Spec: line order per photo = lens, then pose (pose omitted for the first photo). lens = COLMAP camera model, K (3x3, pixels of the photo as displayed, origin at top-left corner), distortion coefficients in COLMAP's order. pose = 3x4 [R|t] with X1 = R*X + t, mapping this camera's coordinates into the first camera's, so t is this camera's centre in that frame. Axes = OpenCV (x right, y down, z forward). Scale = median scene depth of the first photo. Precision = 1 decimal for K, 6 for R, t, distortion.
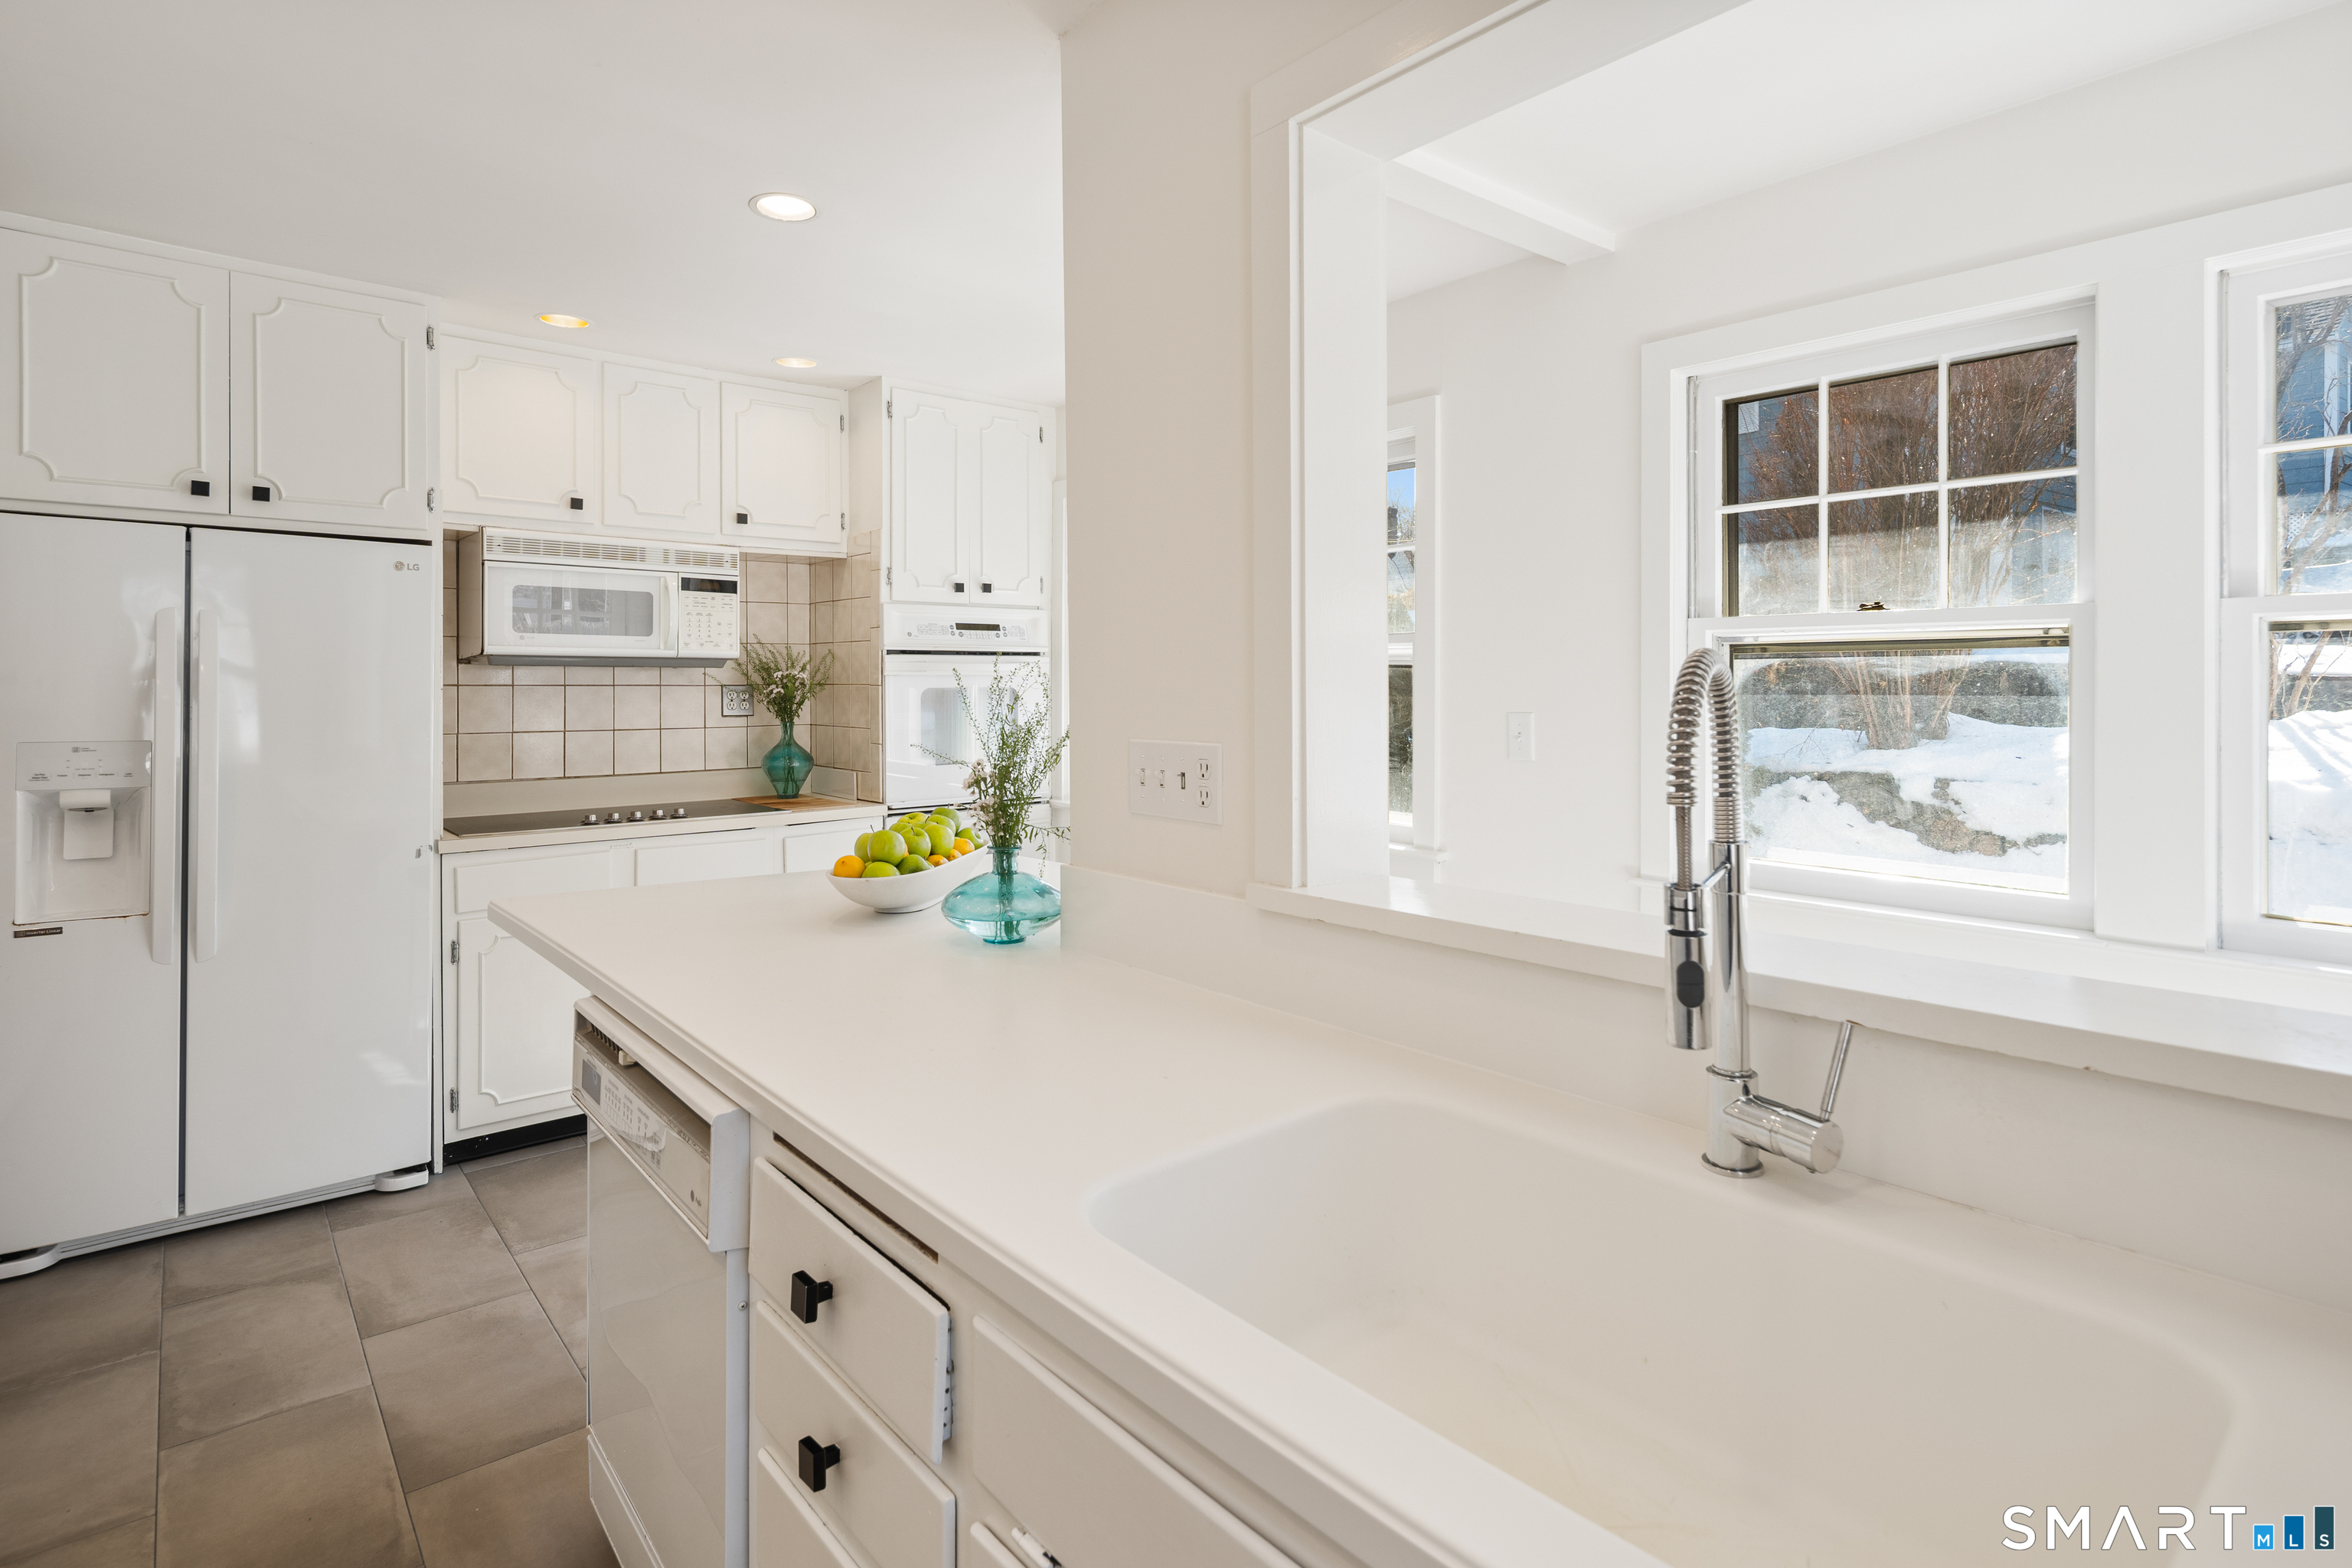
lens RADIAL K [[1165.1, 0, 1171.9], [0, 1165.1, 848.4], [0, 0, 1]] dist [-0.001742, -0.000671]
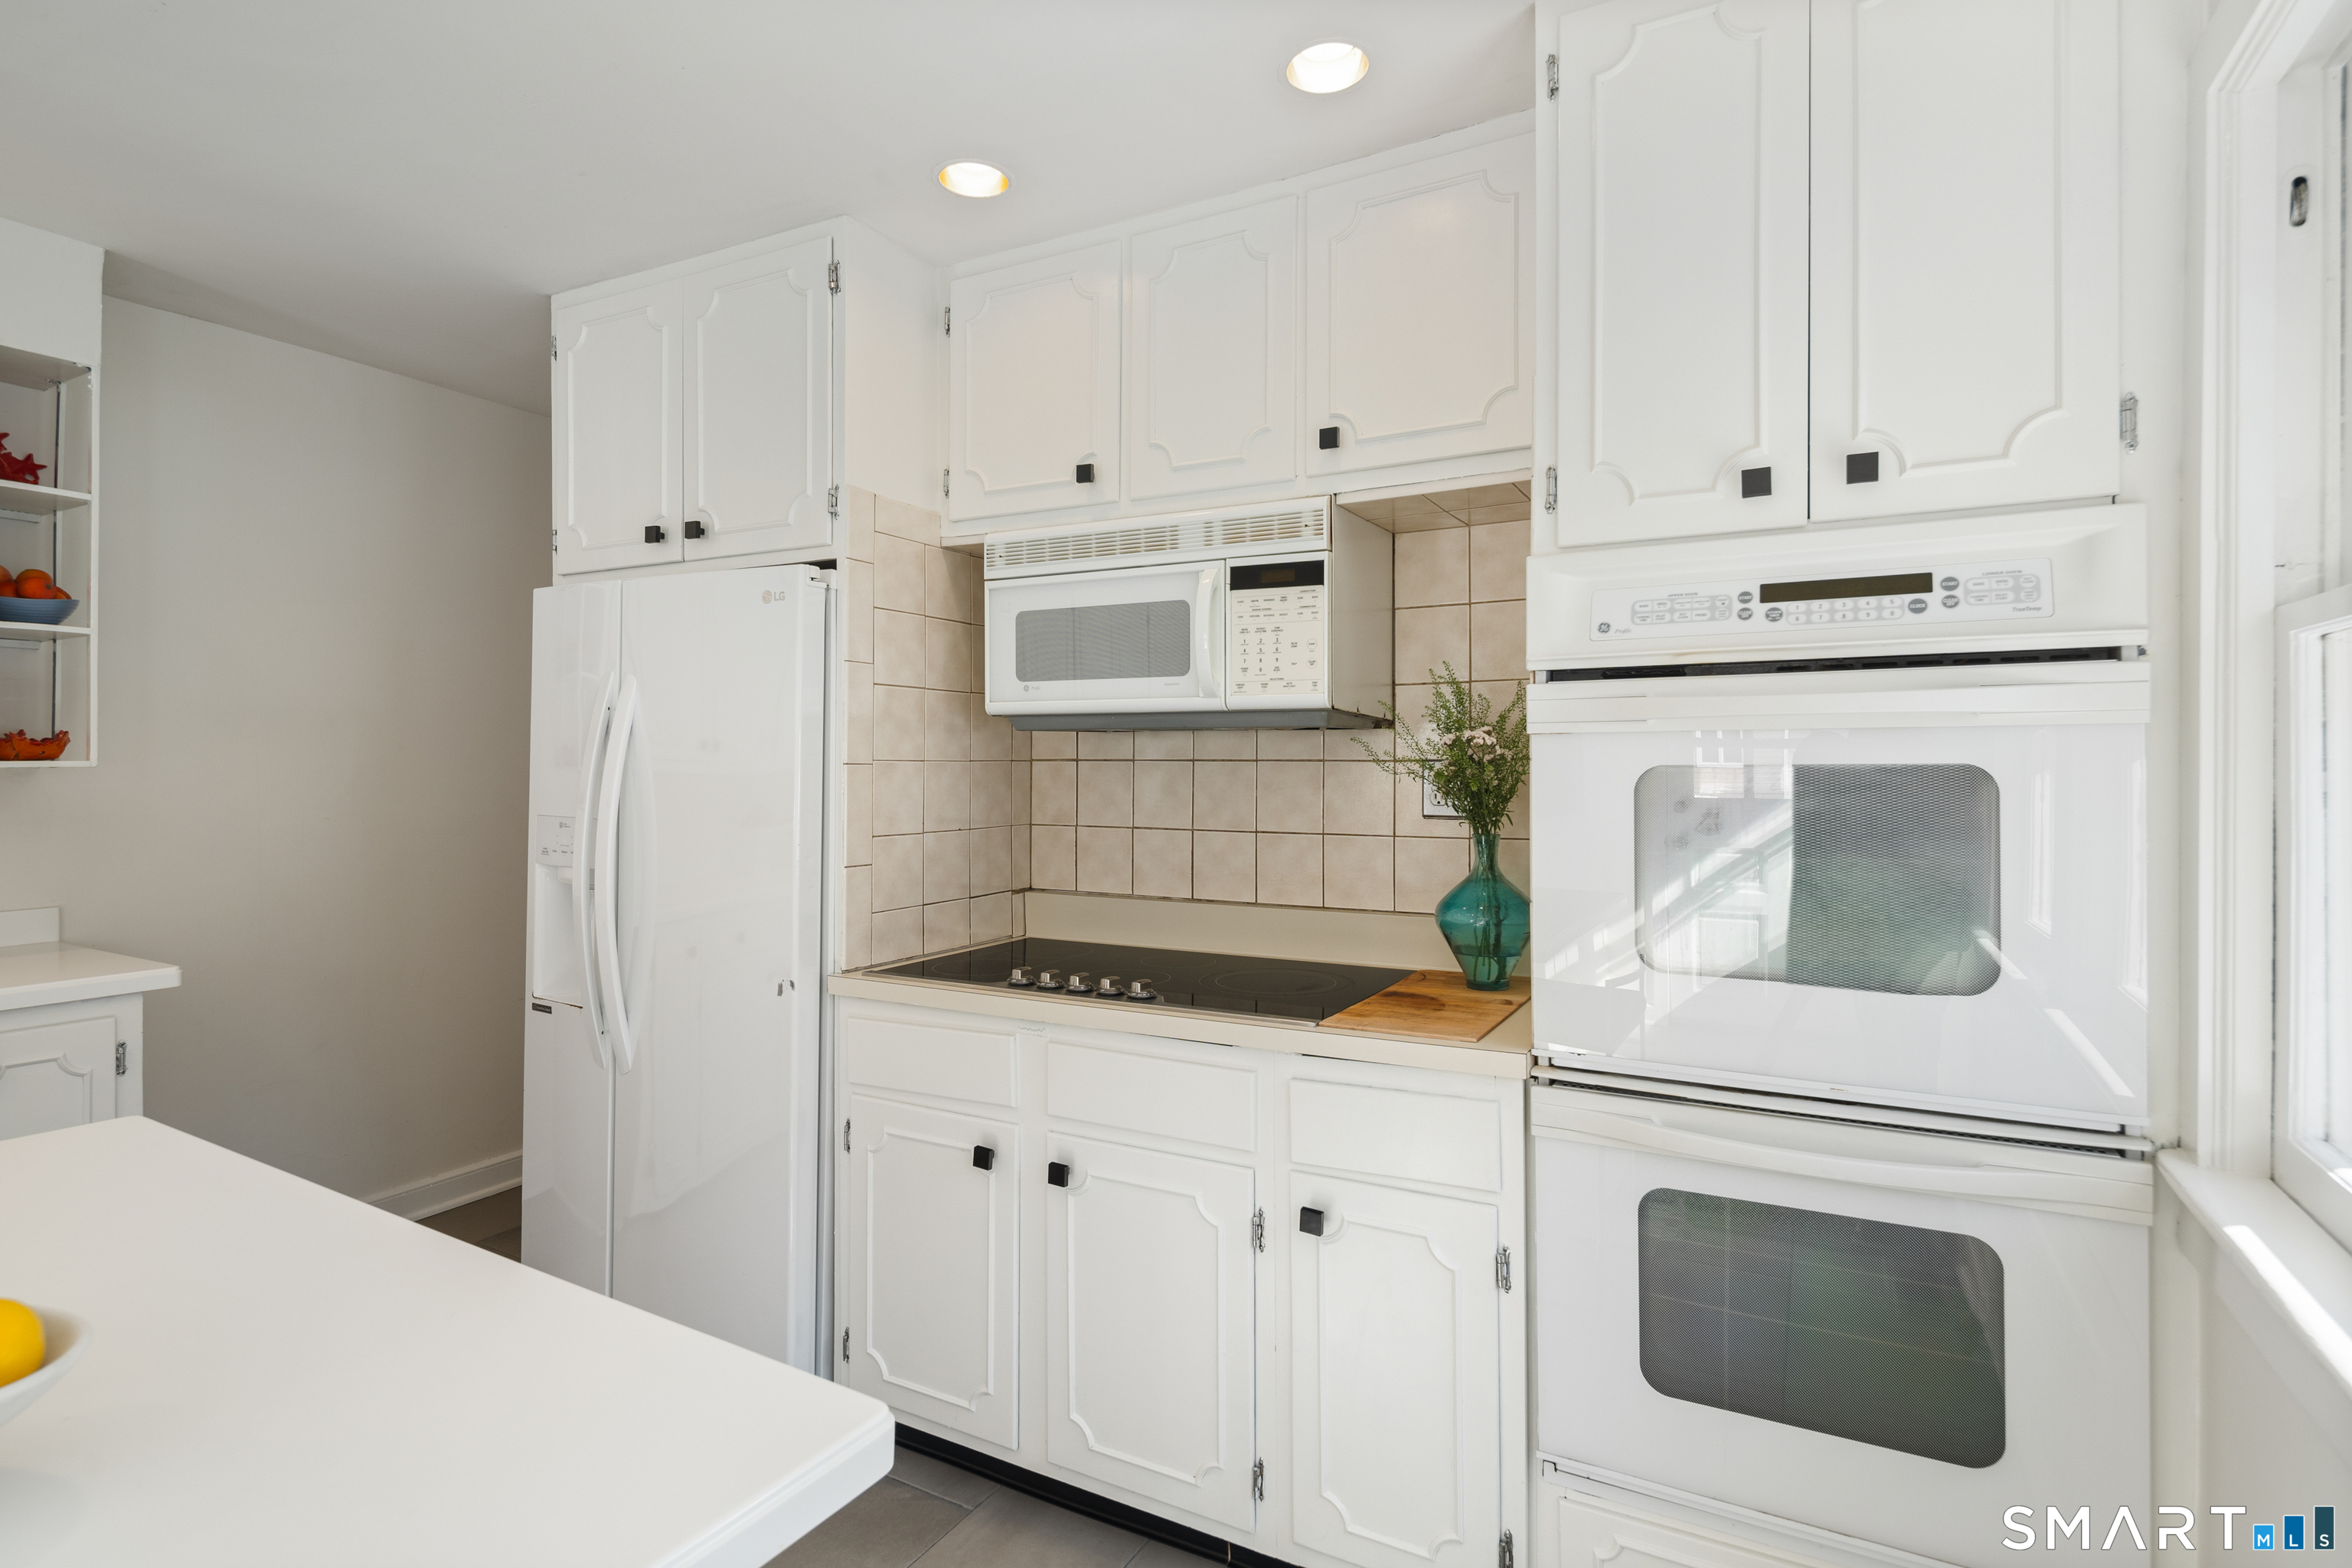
lens RADIAL K [[1177.3, 0, 1176.0], [0, 1177.3, 784.0], [0, 0, 1]] dist [-0.001360, -0.000439]
pose [[0.353861, 0.015497, -0.935169, 0.094774], [-0.133040, 0.990530, -0.033927, -0.106070], [0.925787, 0.136421, 0.352572, 0.779561]]
